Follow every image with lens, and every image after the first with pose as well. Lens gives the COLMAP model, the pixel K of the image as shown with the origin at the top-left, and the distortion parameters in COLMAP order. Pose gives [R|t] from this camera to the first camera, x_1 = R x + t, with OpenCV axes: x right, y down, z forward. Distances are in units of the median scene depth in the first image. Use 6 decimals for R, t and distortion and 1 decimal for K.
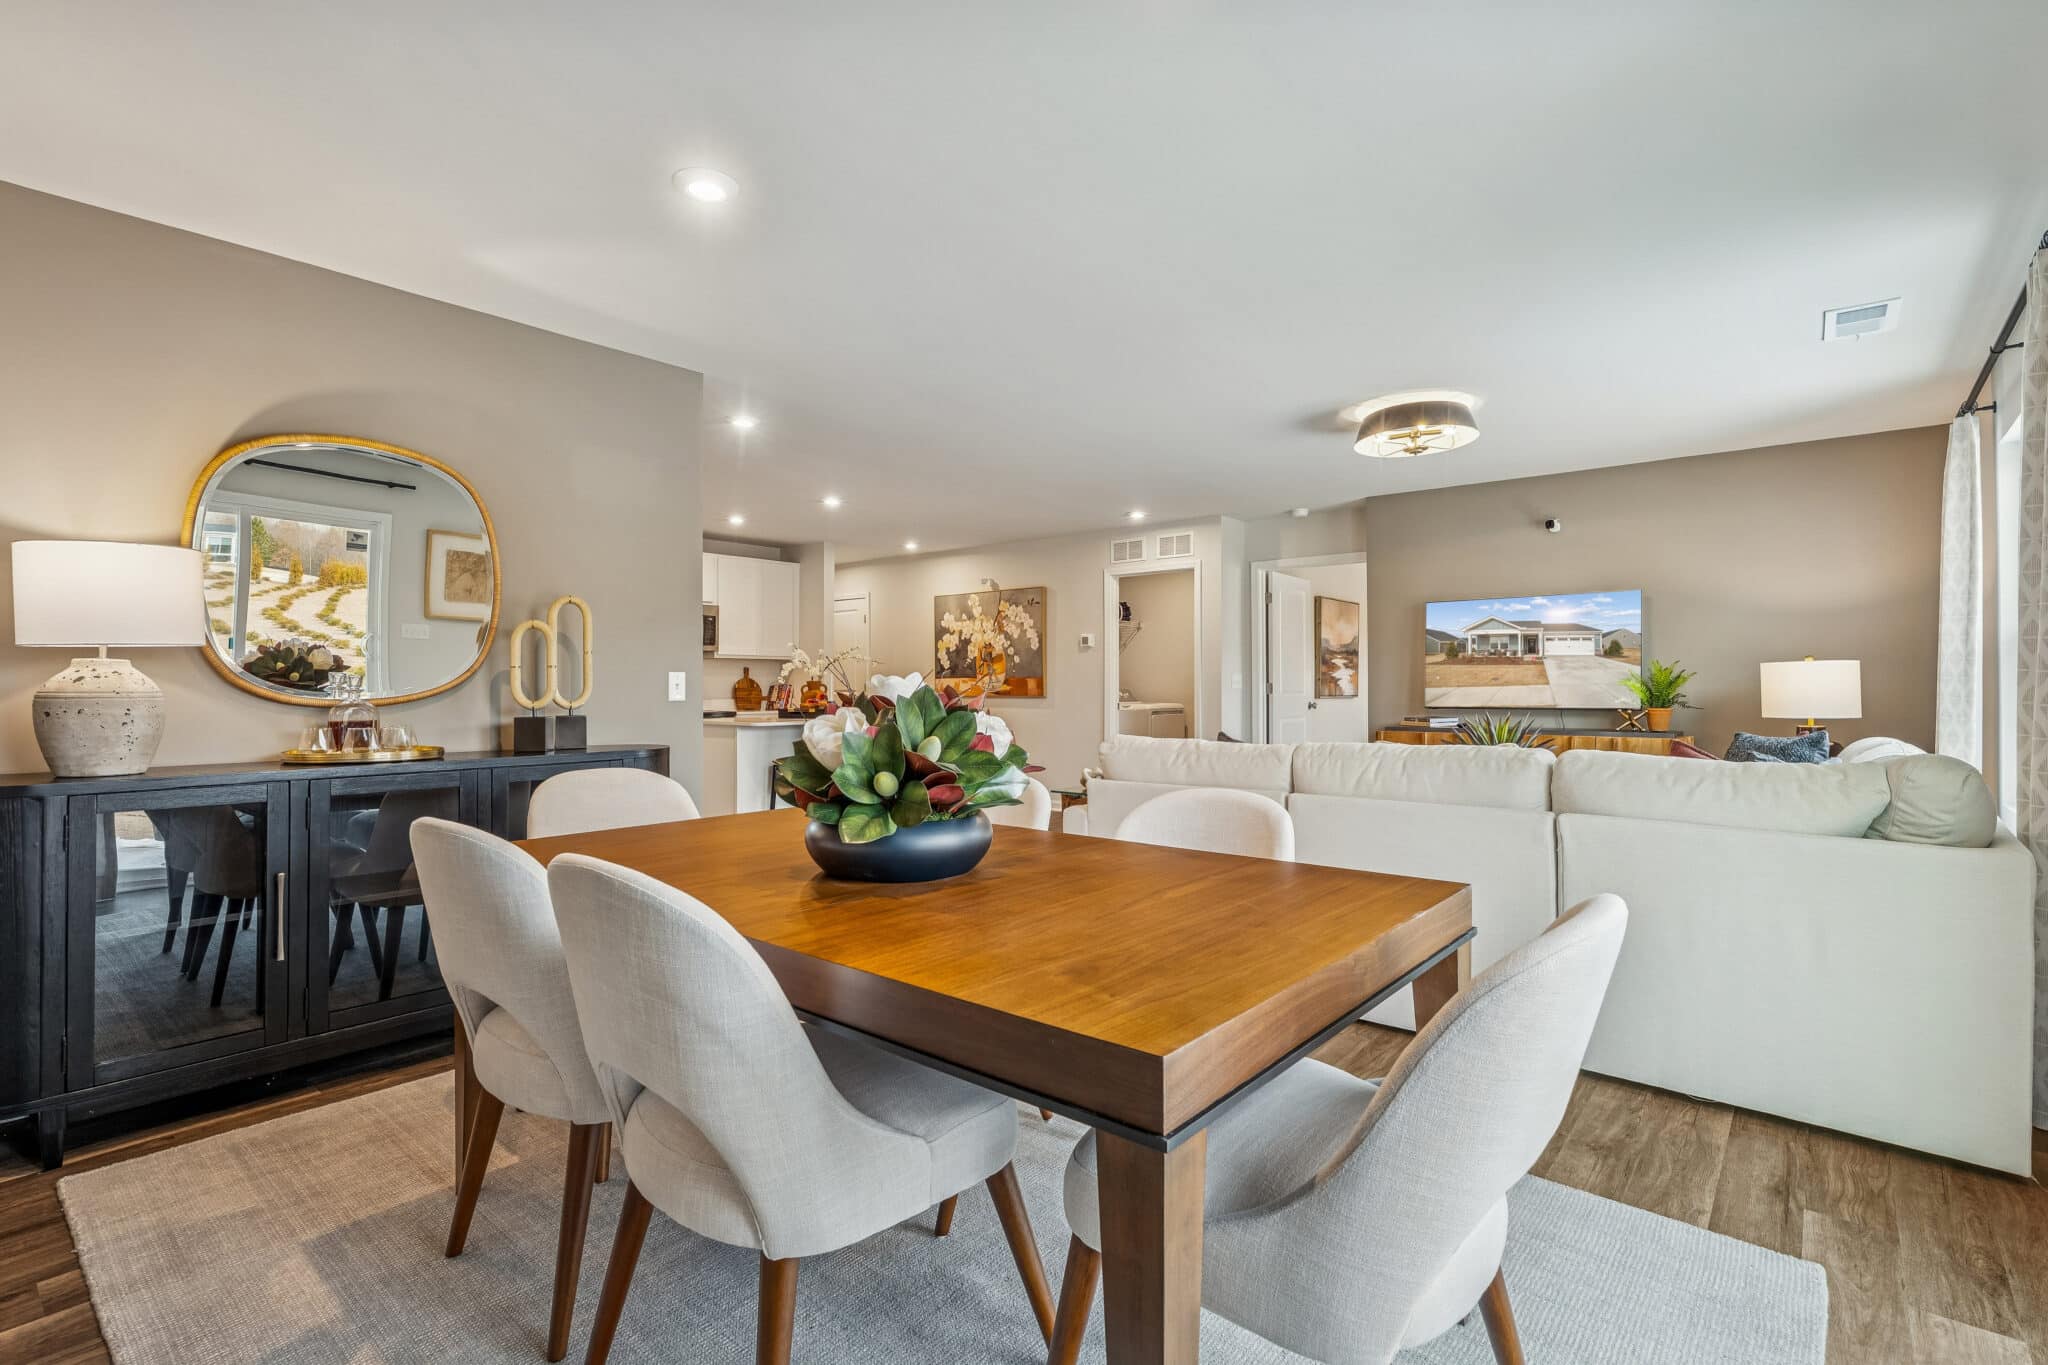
lens RADIAL K [[955.3, 0, 1010.7], [0, 955.3, 677.0], [0, 0, 1]] dist [0.003201, 0.000178]
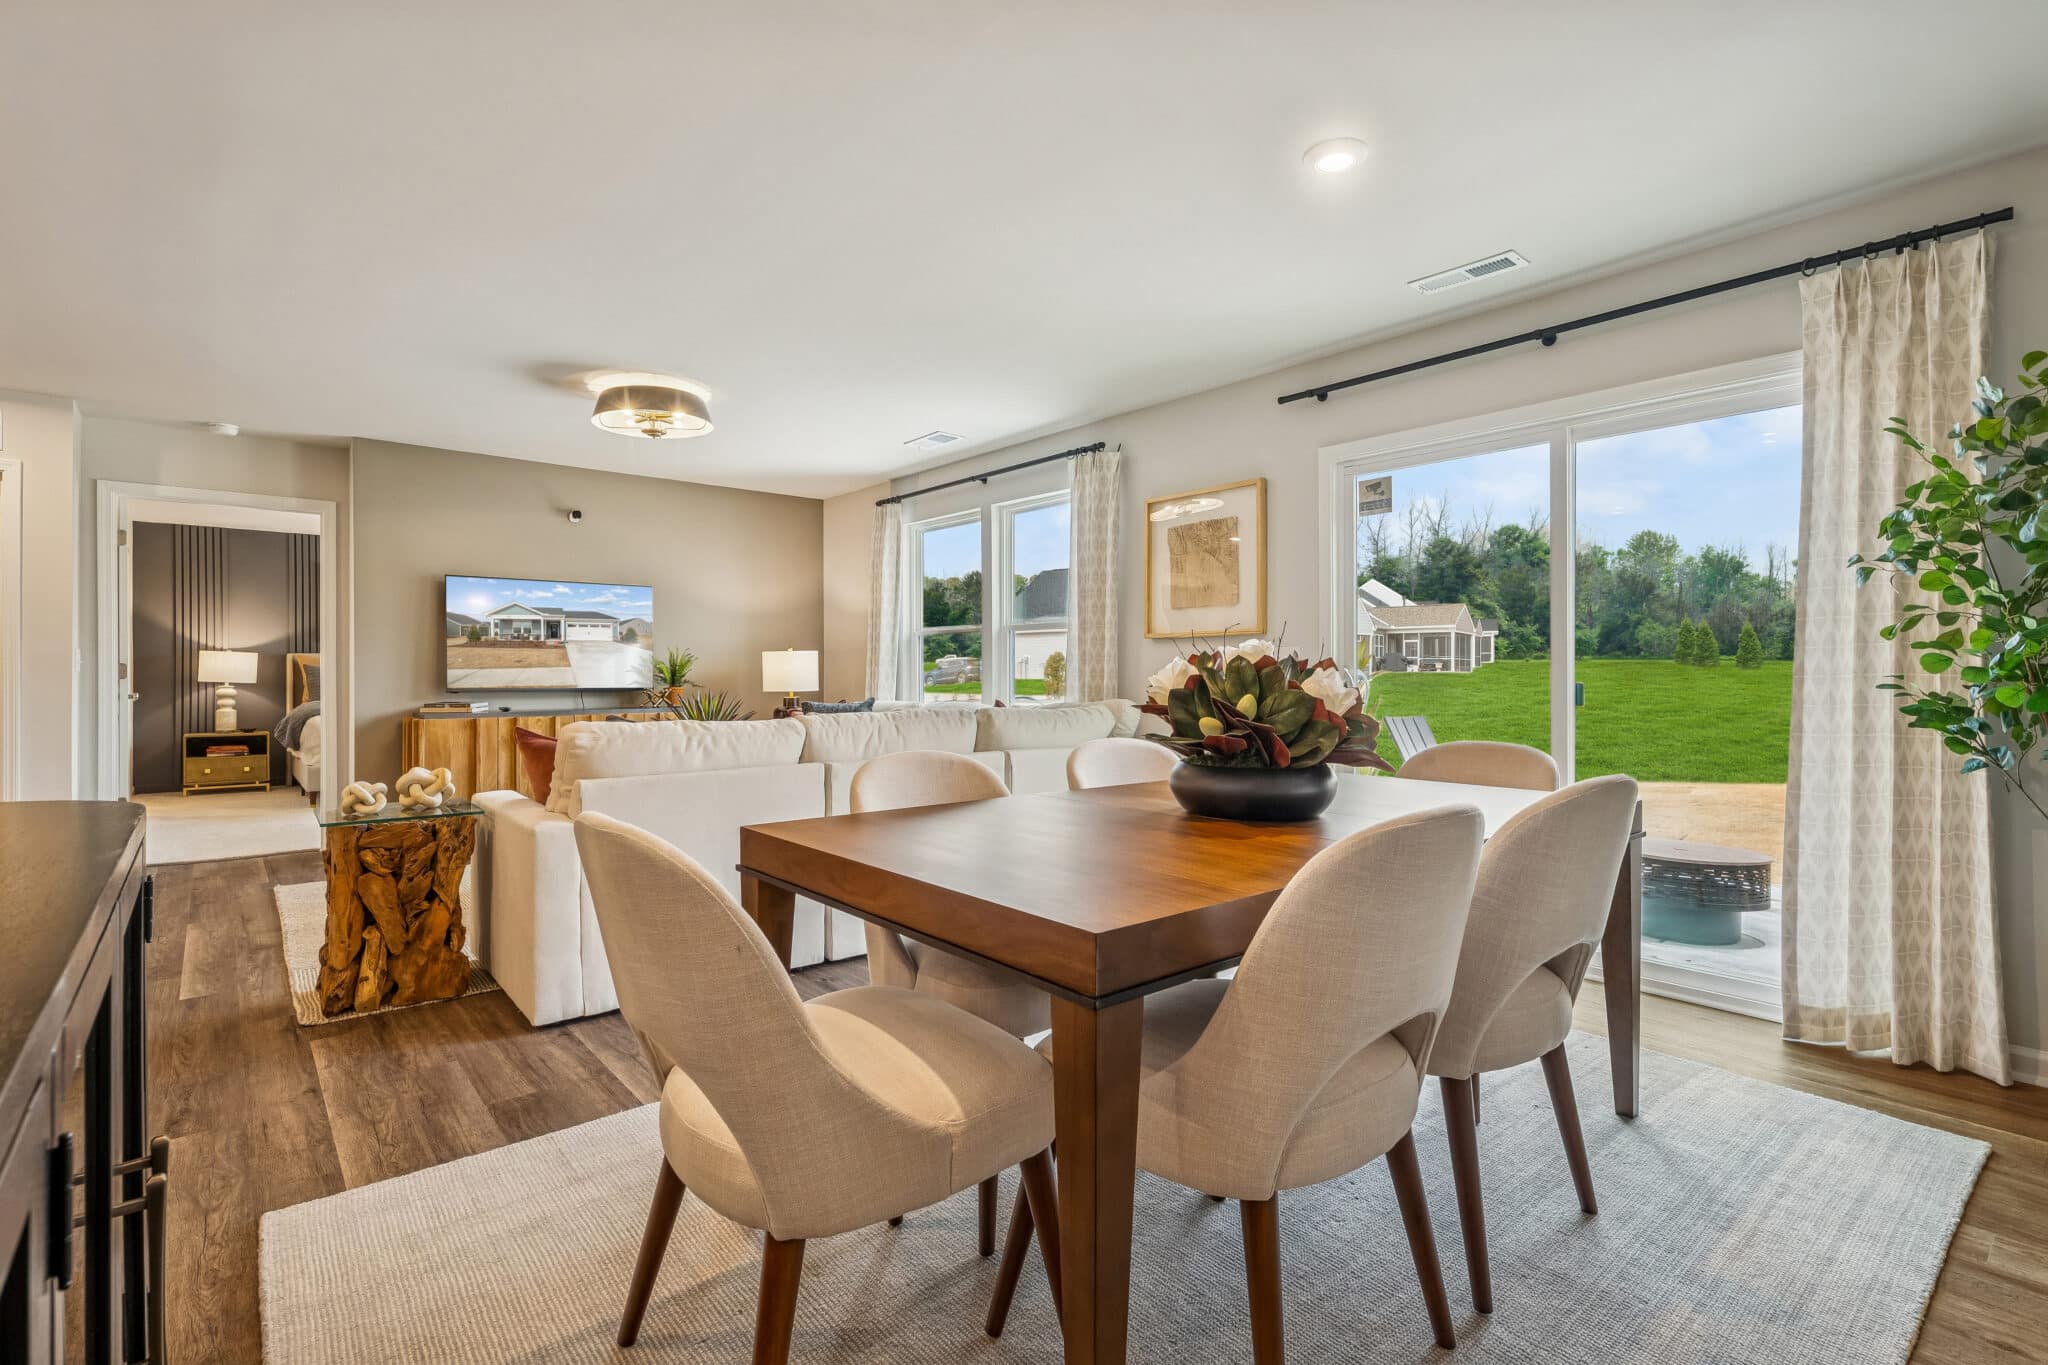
lens RADIAL K [[955.3, 0, 1016.5], [0, 955.3, 680.9], [0, 0, 1]] dist [0.003201, 0.000178]
pose [[0.168295, -0.008660, 0.985699, -0.397983], [-0.001296, 0.999959, 0.009007, 0.012022], [-0.985736, -0.002793, 0.168277, 0.346006]]
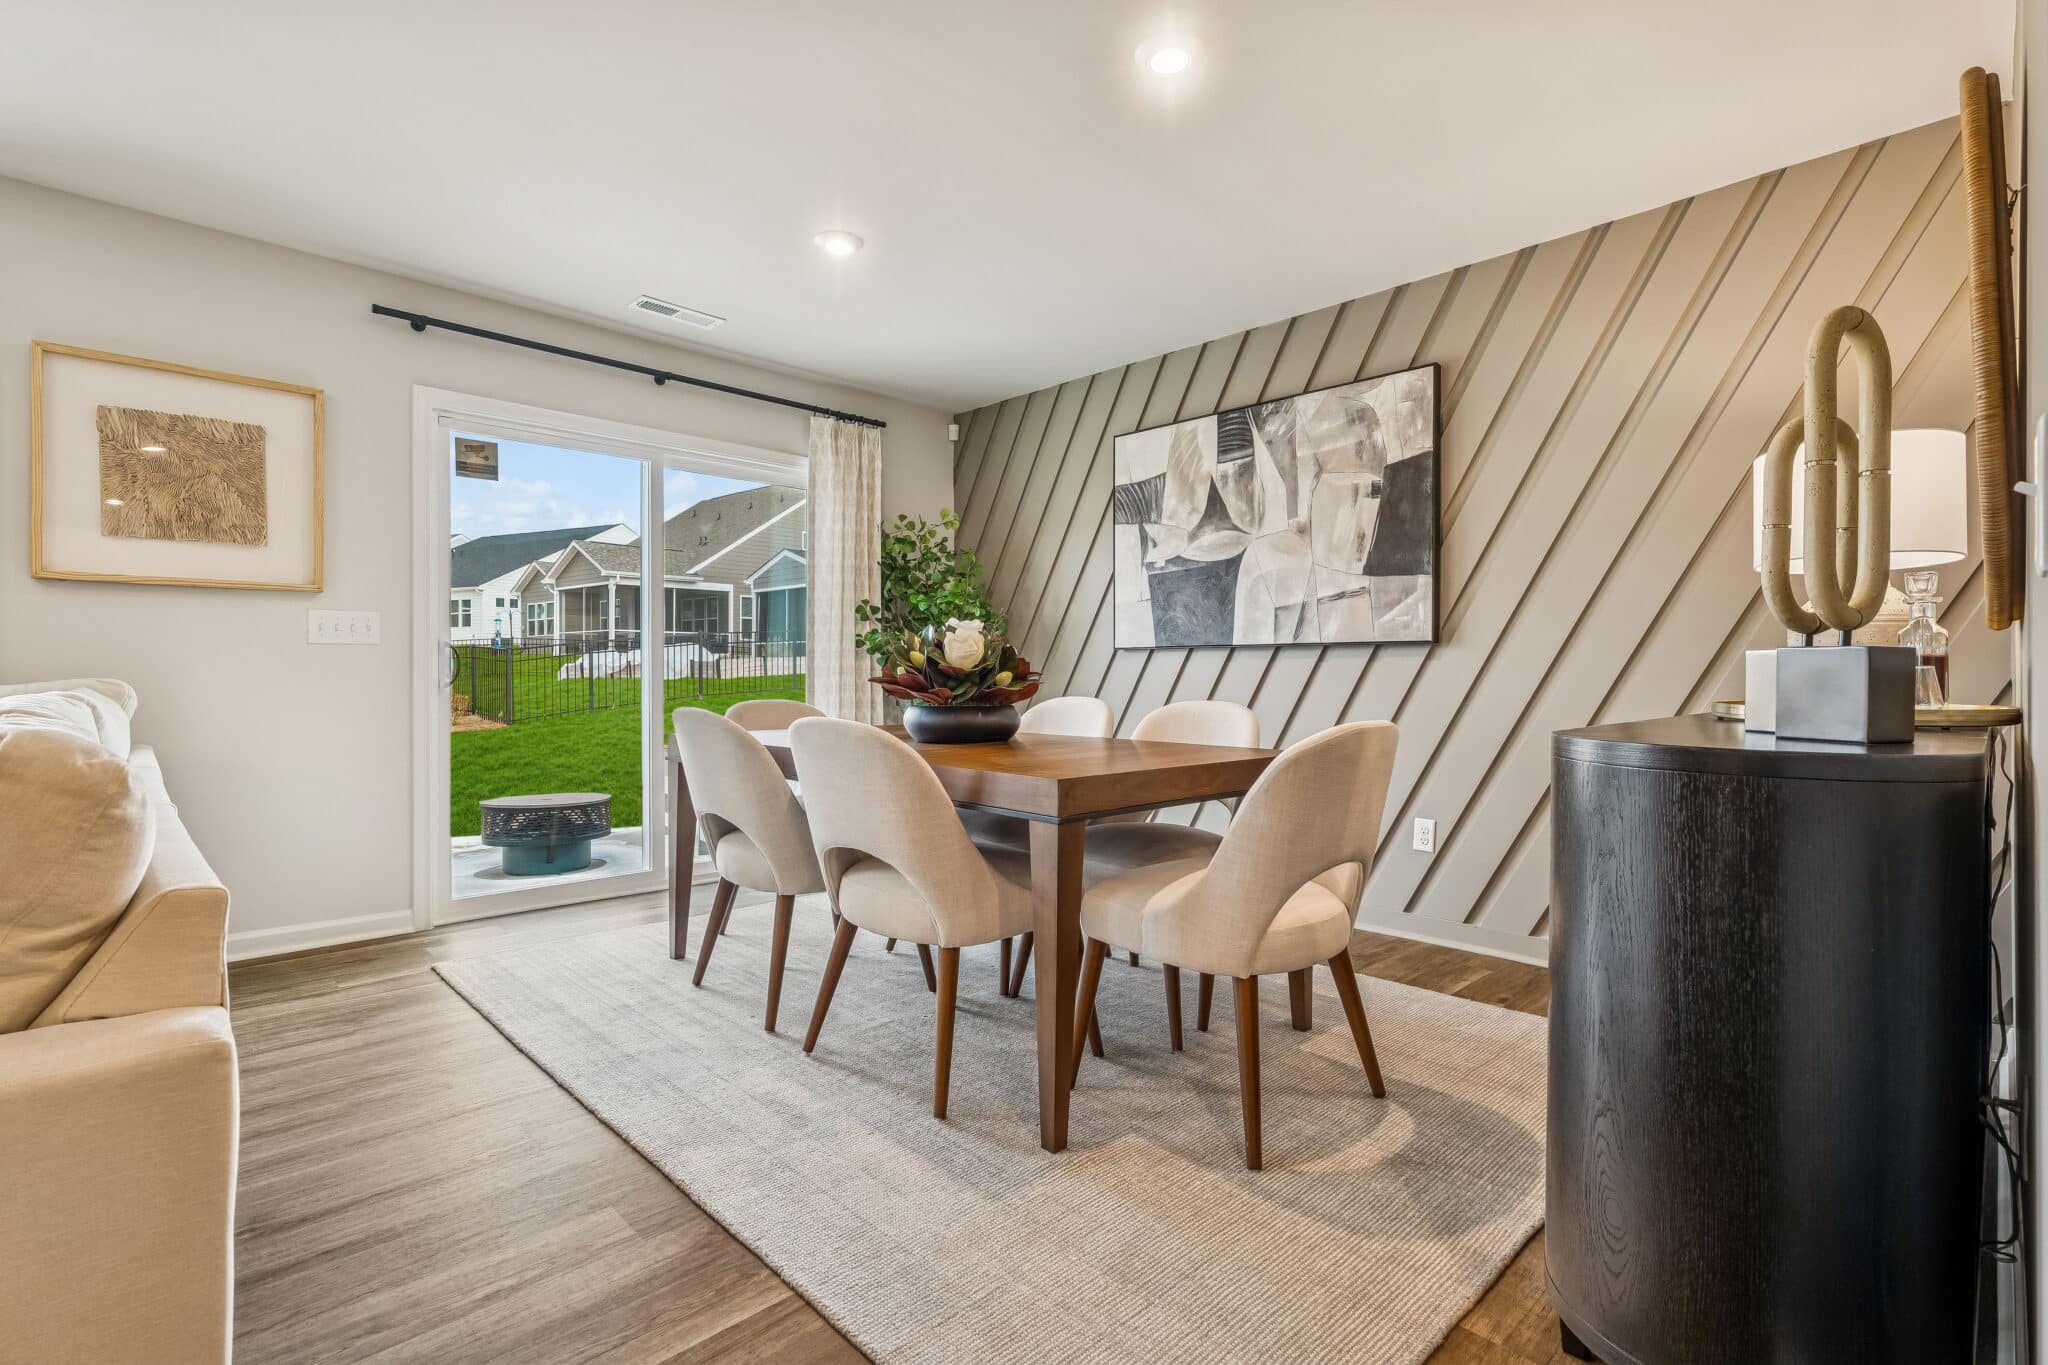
lens RADIAL K [[955.3, 0, 1032.9], [0, 955.3, 672.3], [0, 0, 1]] dist [0.003201, 0.000178]
pose [[-0.995917, -0.005775, 0.090089, -0.111399], [-0.005957, 0.999981, -0.001757, 0.029480], [-0.090077, -0.002286, -0.995932, 0.822016]]
